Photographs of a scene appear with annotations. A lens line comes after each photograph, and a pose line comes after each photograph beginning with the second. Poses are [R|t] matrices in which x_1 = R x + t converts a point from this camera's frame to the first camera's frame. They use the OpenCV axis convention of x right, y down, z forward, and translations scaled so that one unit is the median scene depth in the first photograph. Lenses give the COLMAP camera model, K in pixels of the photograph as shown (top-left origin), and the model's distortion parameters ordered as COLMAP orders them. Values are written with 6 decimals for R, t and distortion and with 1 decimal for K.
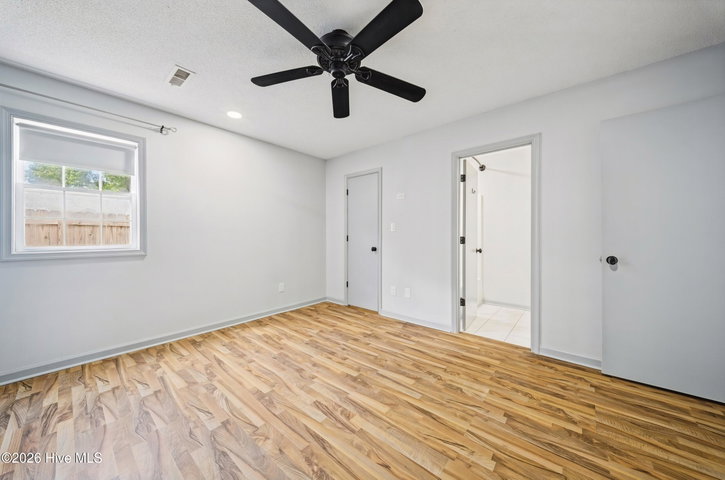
lens RADIAL K [[255.4, 0, 360.4], [0, 255.4, 237.9], [0, 0, 1]] dist [0.024144, -0.010337]
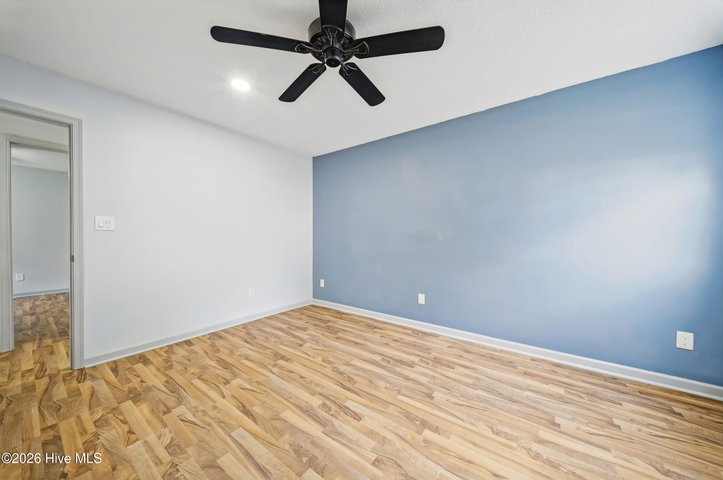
lens RADIAL K [[254.7, 0, 359.4], [0, 254.7, 237.9], [0, 0, 1]] dist [0.024144, -0.010337]
pose [[-0.998119, 0.001699, -0.061290, -0.083448], [0.000964, 0.999927, 0.012031, -0.008804], [0.061306, 0.011949, -0.998048, 1.324198]]
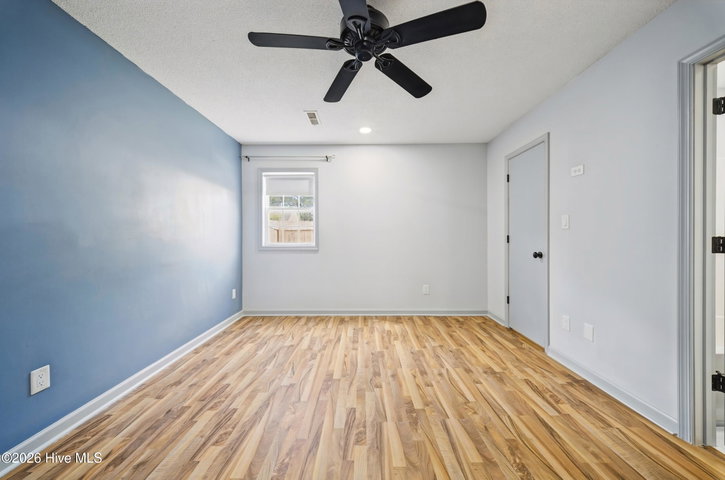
lens RADIAL K [[255.4, 0, 360.4], [0, 255.4, 237.9], [0, 0, 1]] dist [0.024144, -0.010337]
pose [[0.645061, 0.002996, -0.764125, 0.405436], [-0.002713, 0.999995, 0.001631, -0.003754], [0.764126, 0.001021, 0.645066, 0.277681]]
